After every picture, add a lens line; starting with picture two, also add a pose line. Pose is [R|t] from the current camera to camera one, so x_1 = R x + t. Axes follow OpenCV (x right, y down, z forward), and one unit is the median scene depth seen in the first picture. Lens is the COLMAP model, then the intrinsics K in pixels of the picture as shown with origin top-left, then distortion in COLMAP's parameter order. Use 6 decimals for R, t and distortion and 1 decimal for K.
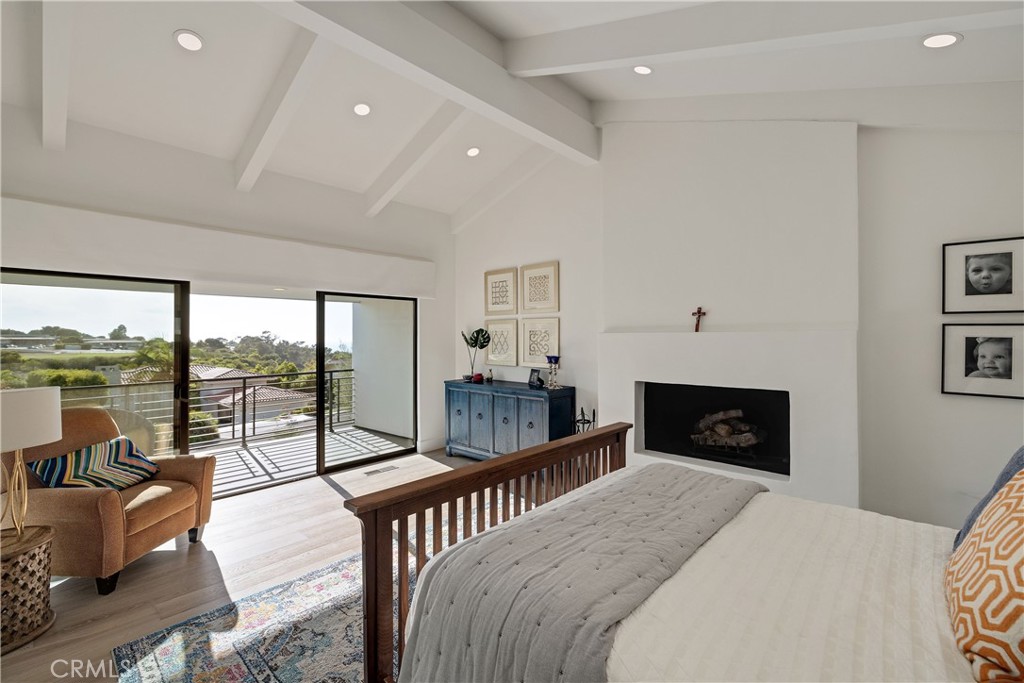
lens RADIAL K [[443.2, 0, 504.7], [0, 443.2, 337.9], [0, 0, 1]] dist [-0.001295, -0.000128]
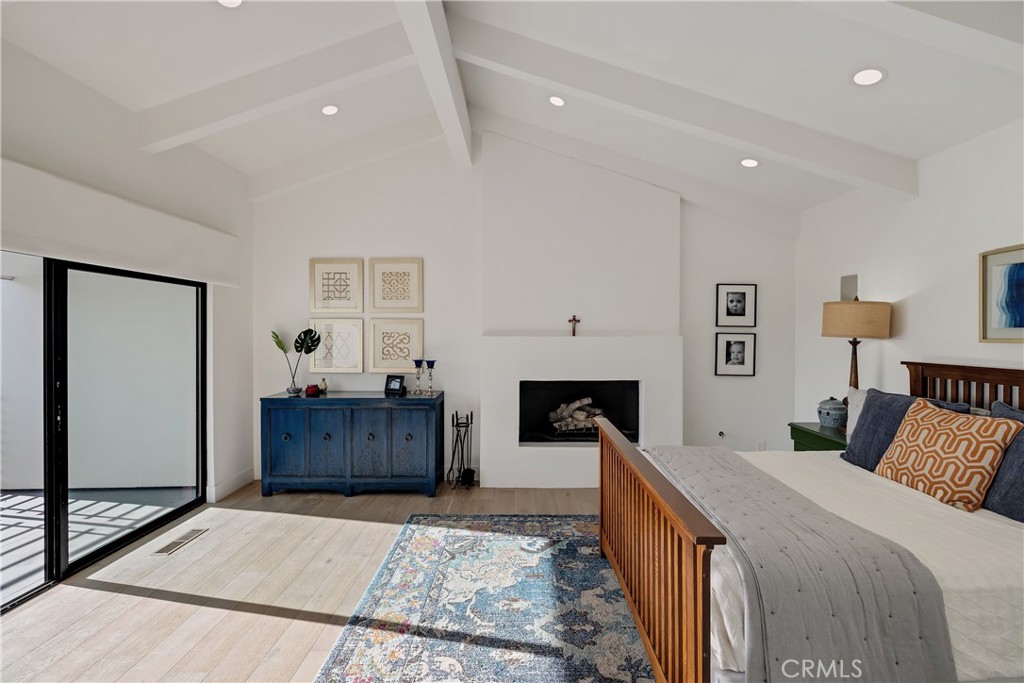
lens RADIAL K [[443.2, 0, 508.2], [0, 443.2, 339.5], [0, 0, 1]] dist [-0.001295, -0.000128]
pose [[0.733213, -0.005028, 0.679981, -0.477675], [-0.002963, 0.999940, 0.010589, -0.015324], [-0.679993, -0.009778, 0.733153, 0.230332]]
